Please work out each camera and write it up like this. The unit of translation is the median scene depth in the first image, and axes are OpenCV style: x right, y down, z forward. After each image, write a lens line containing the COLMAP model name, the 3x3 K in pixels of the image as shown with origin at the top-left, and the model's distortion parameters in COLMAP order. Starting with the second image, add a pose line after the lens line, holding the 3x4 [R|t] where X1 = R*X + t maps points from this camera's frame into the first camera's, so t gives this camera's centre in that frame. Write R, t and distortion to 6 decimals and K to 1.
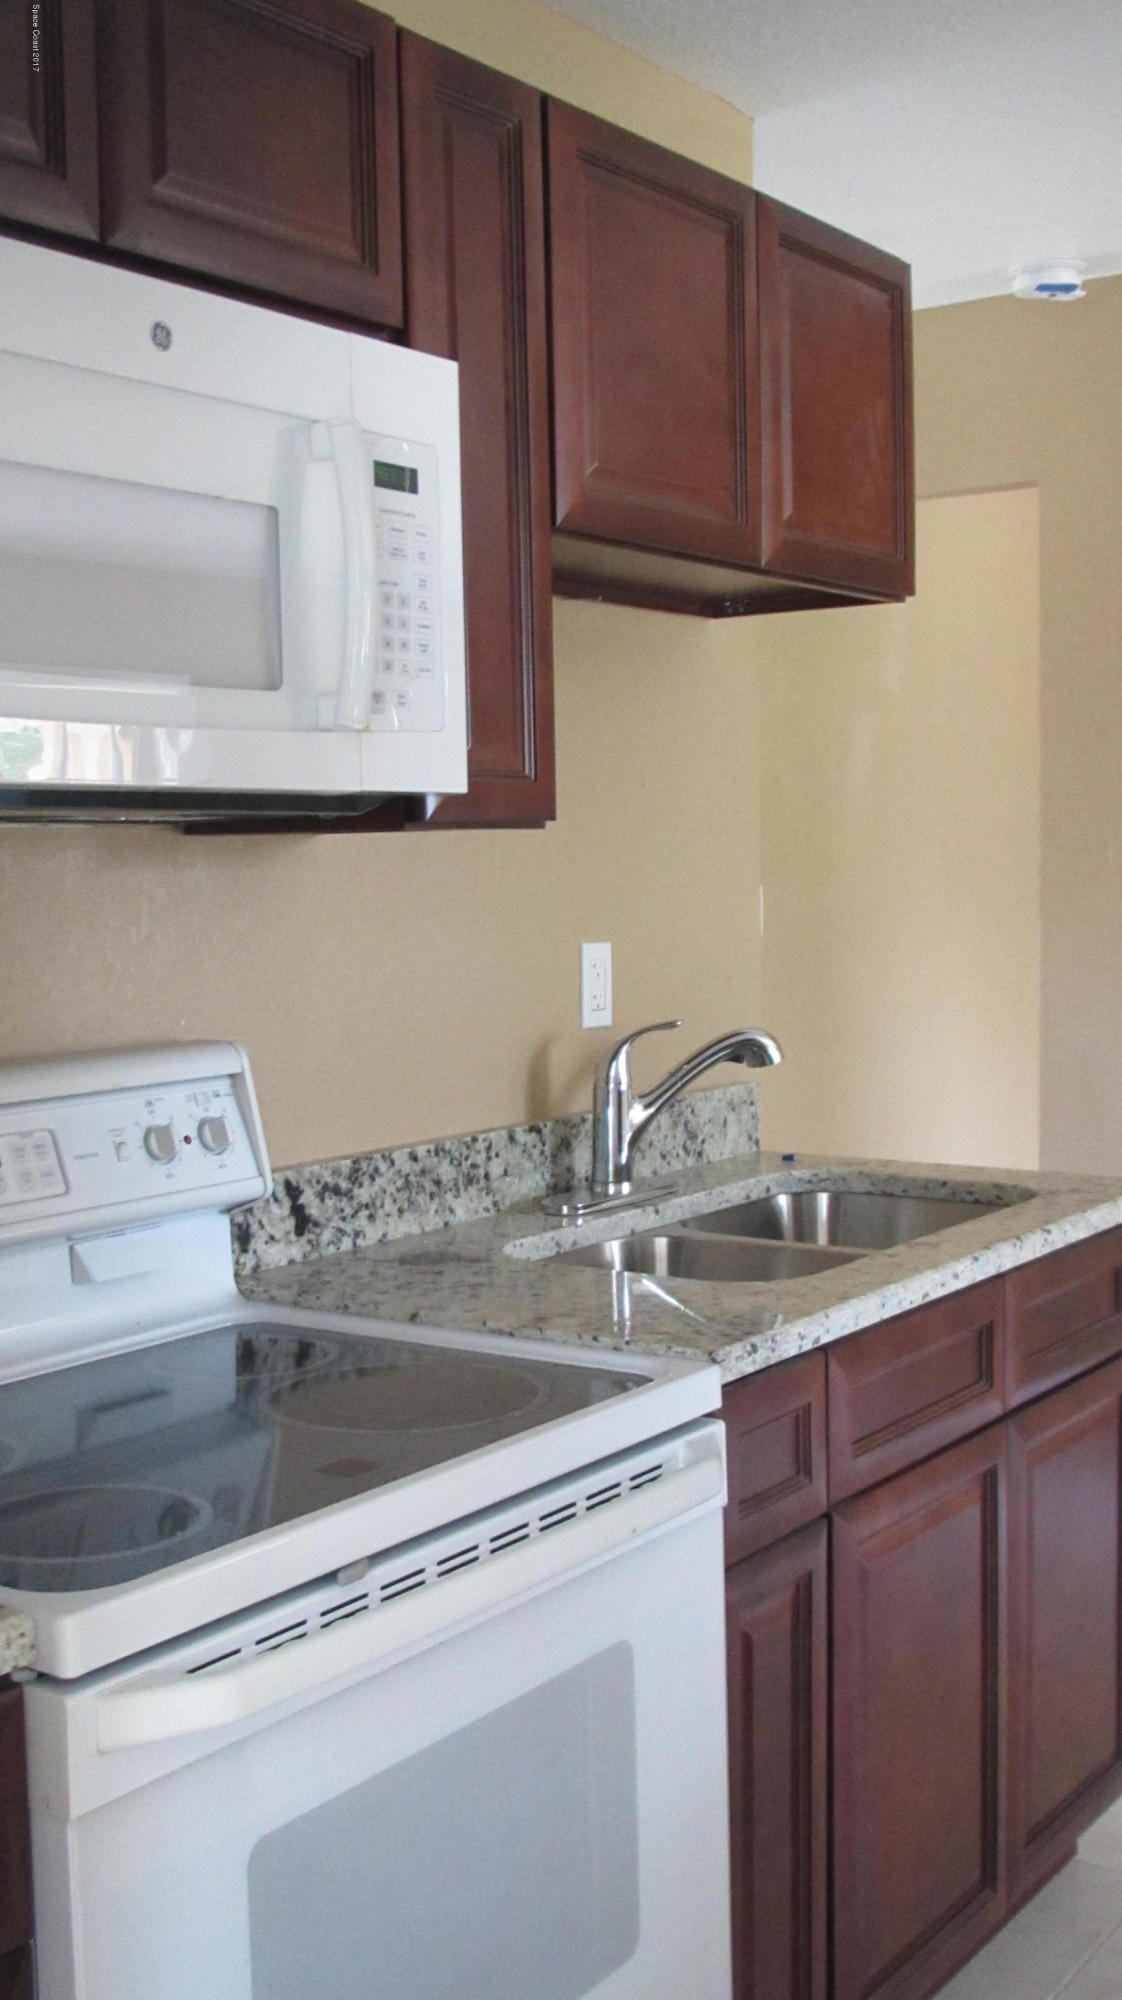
lens RADIAL K [[2147.3, 0, 561.2], [0, 2147.3, 1001.5], [0, 0, 1]] dist [-0.012570, 0.000000]
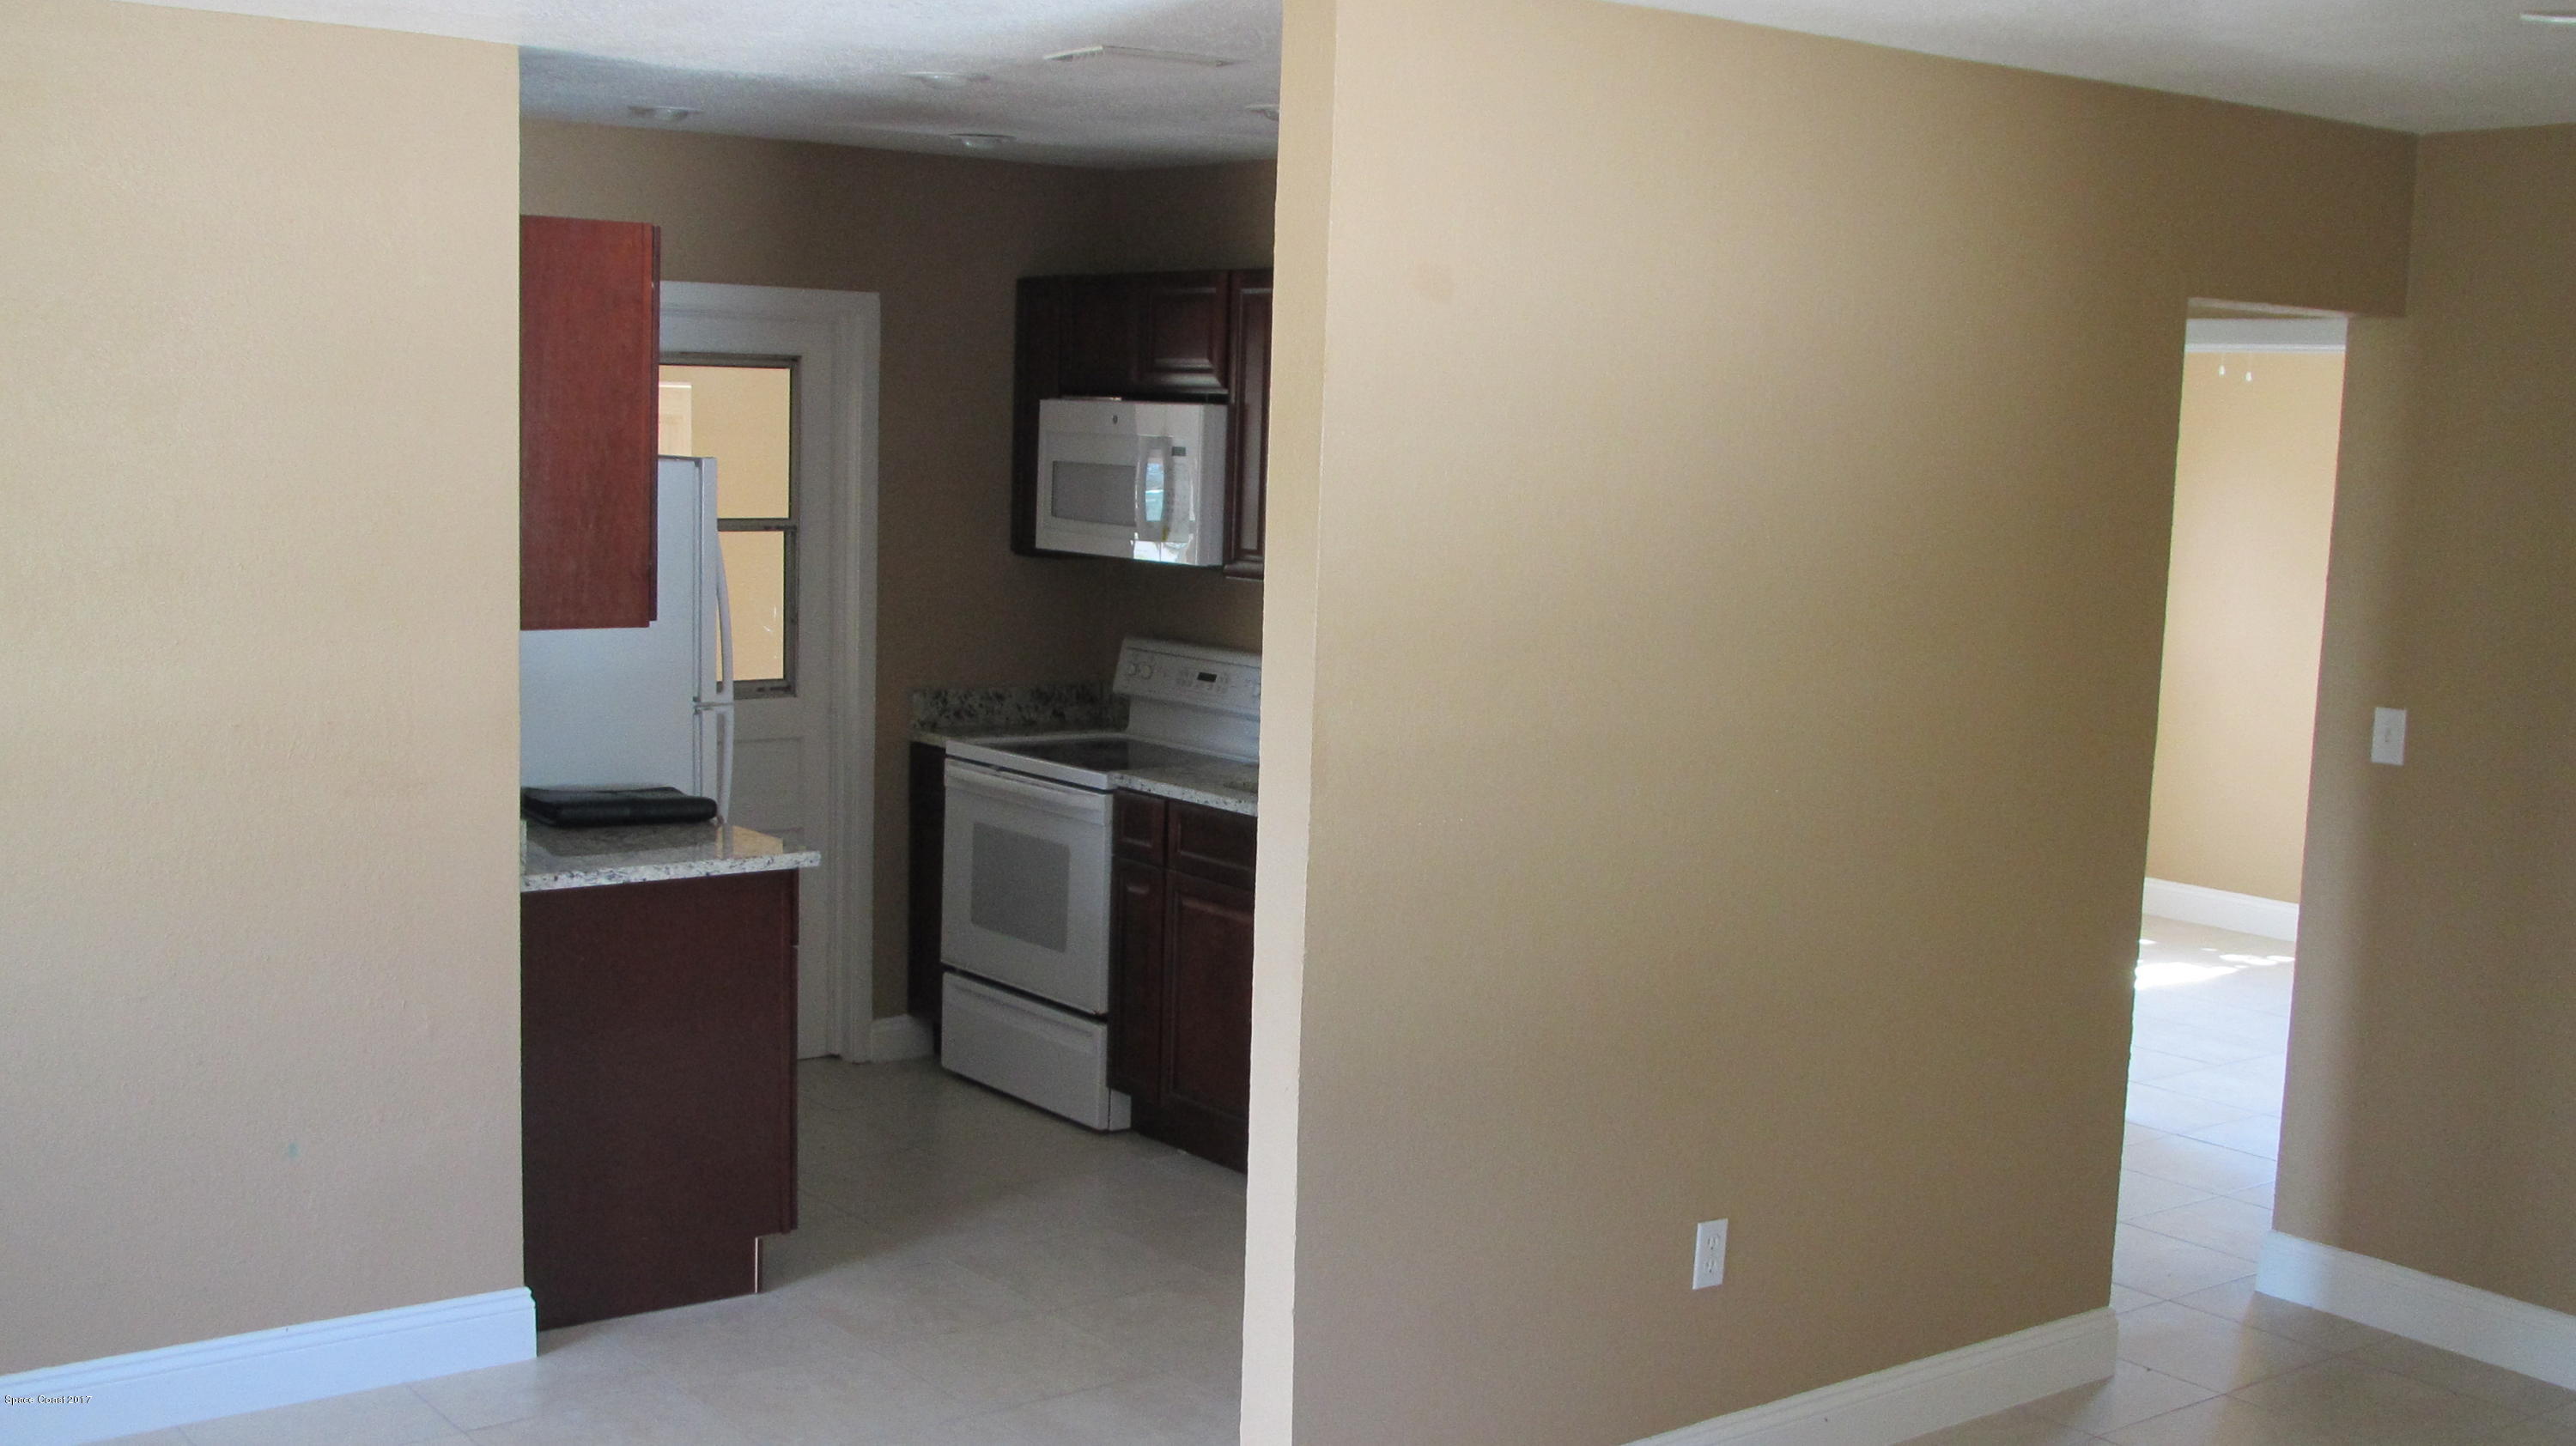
lens RADIAL K [[2765.7, 0, 1286.9], [0, 2765.7, 707.5], [0, 0, 1]] dist [-0.012570, 0.000000]
pose [[-0.290192, 0.107466, -0.950915, 2.718145], [-0.095291, 0.985491, 0.140454, -0.352487], [0.952212, 0.131372, -0.275741, 1.761342]]
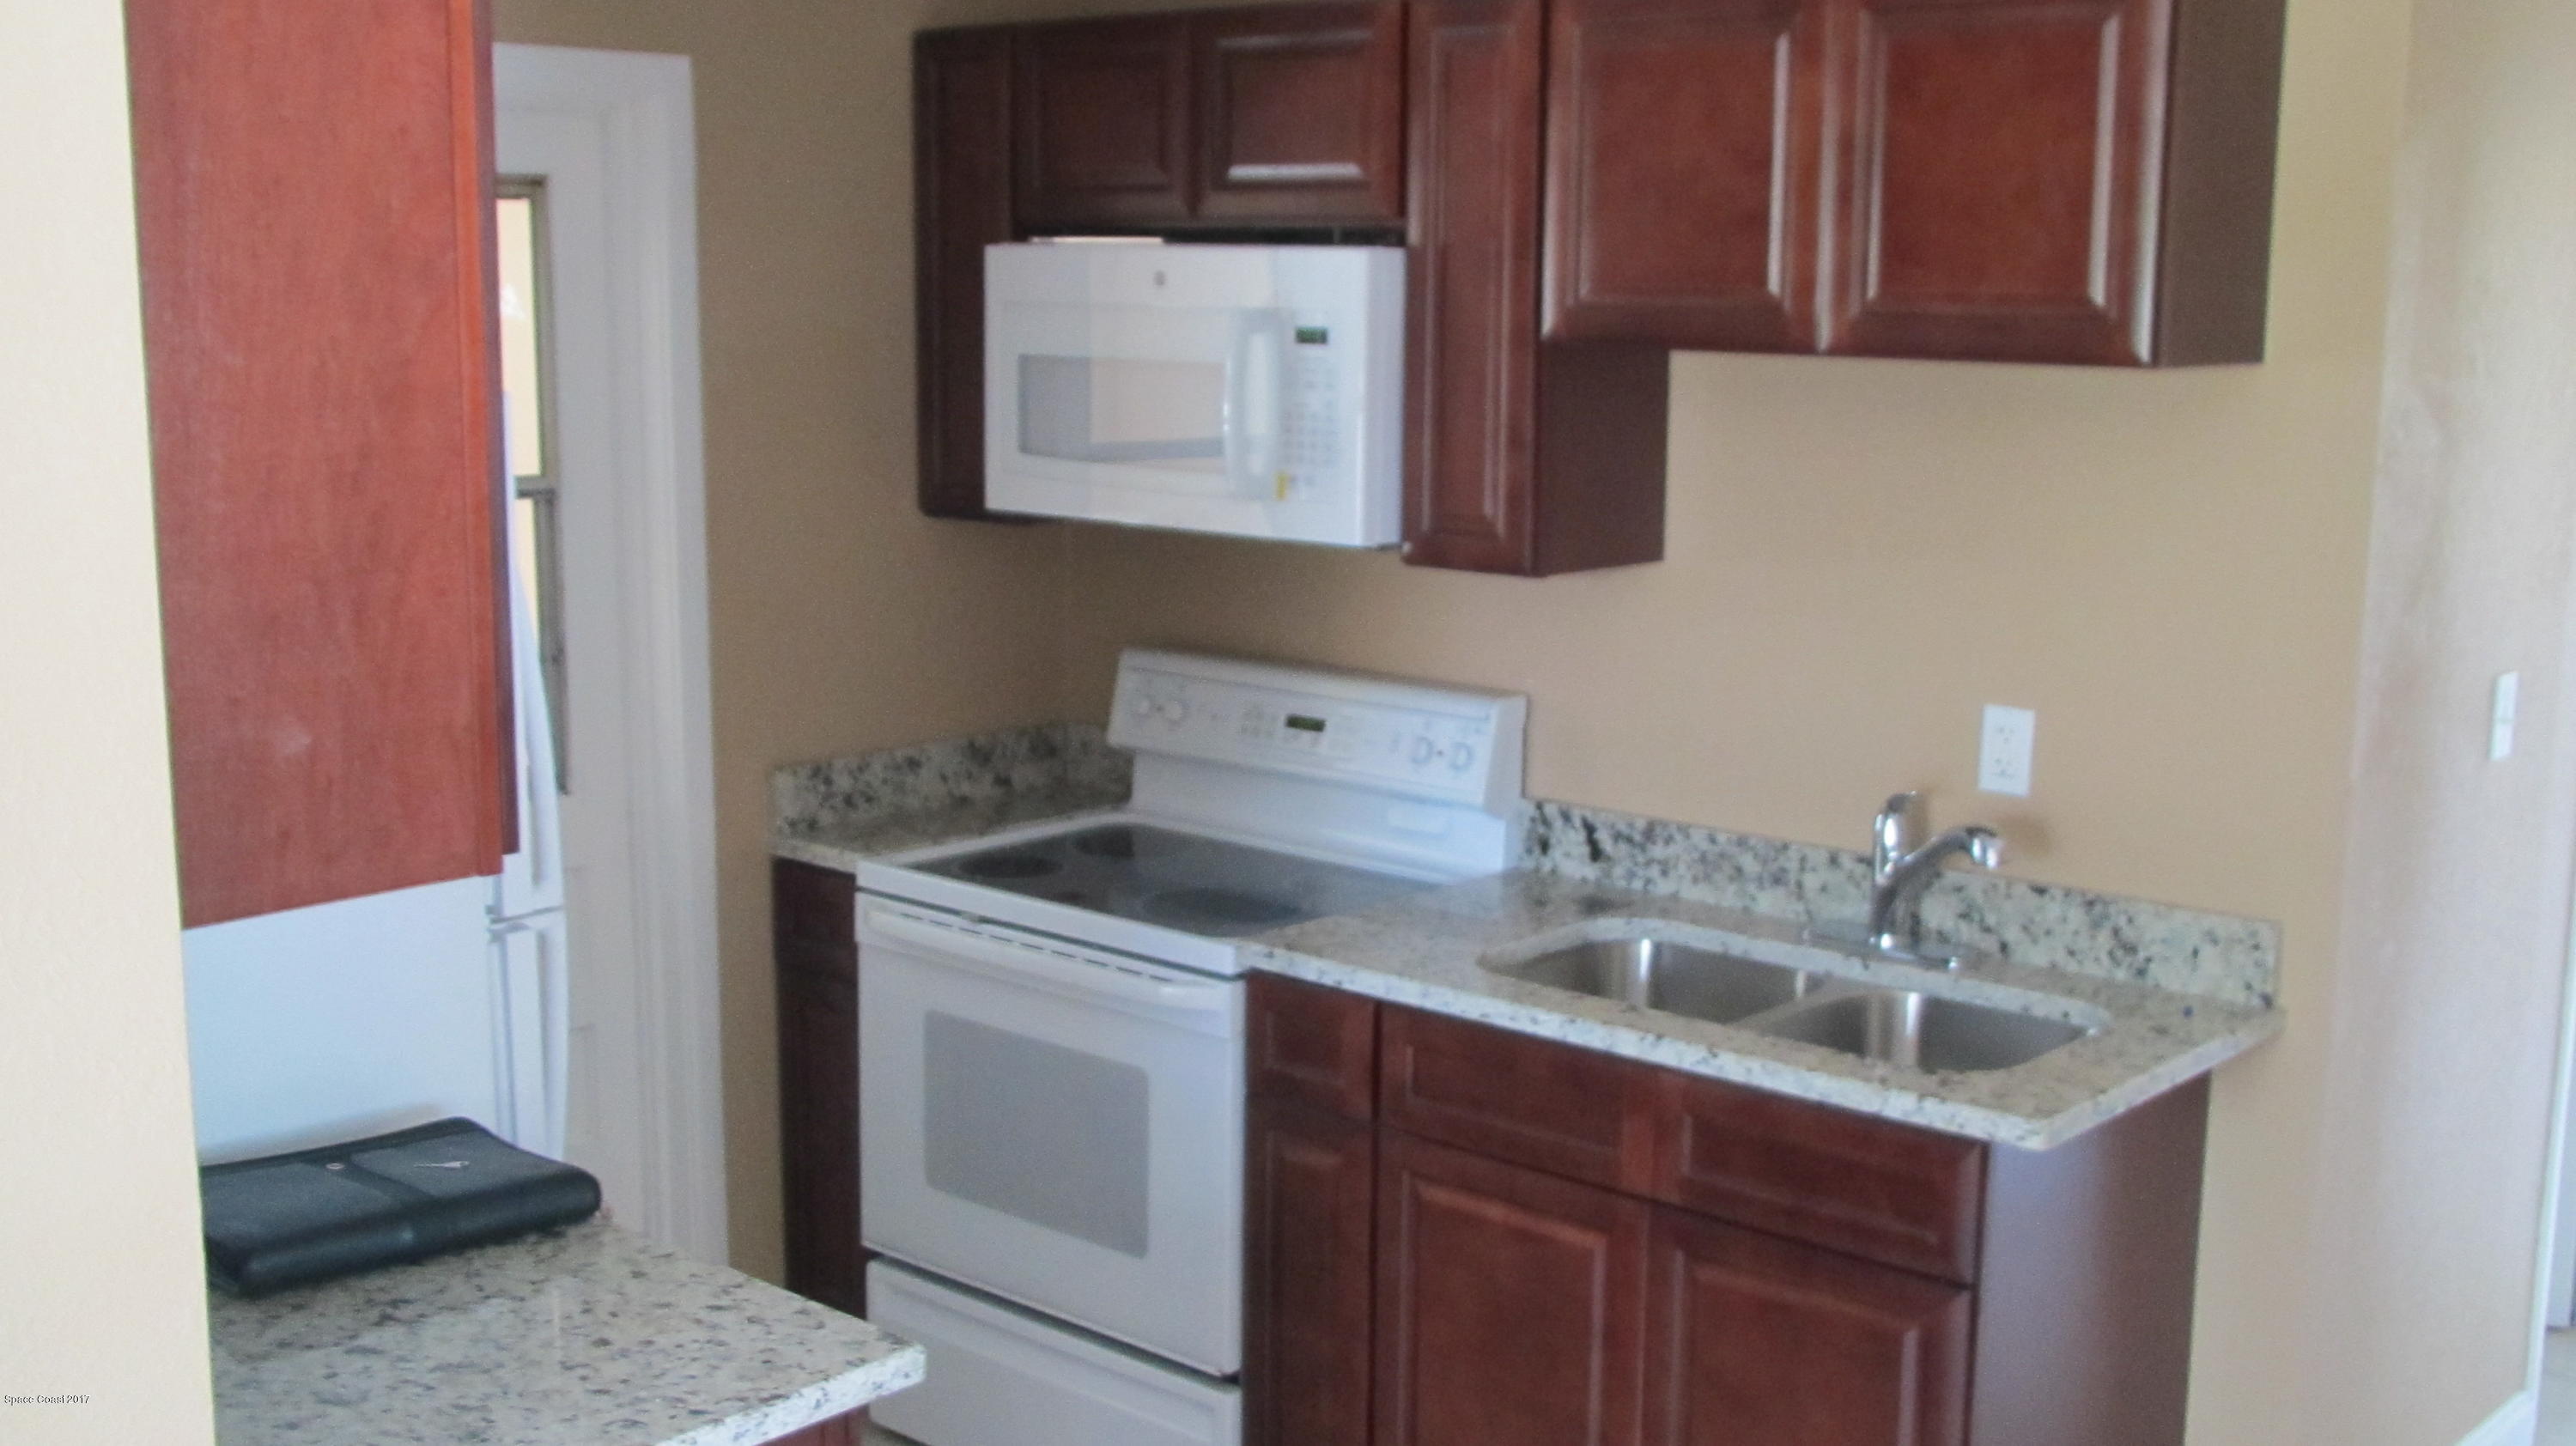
lens RADIAL K [[2765.7, 0, 1275.3], [0, 2765.7, 731.7], [0, 0, 1]] dist [-0.012570, 0.000000]
pose [[-0.105482, 0.185173, -0.977029, 1.537808], [-0.075787, 0.978155, 0.193568, -0.281565], [0.991529, 0.094464, -0.089144, 0.951981]]
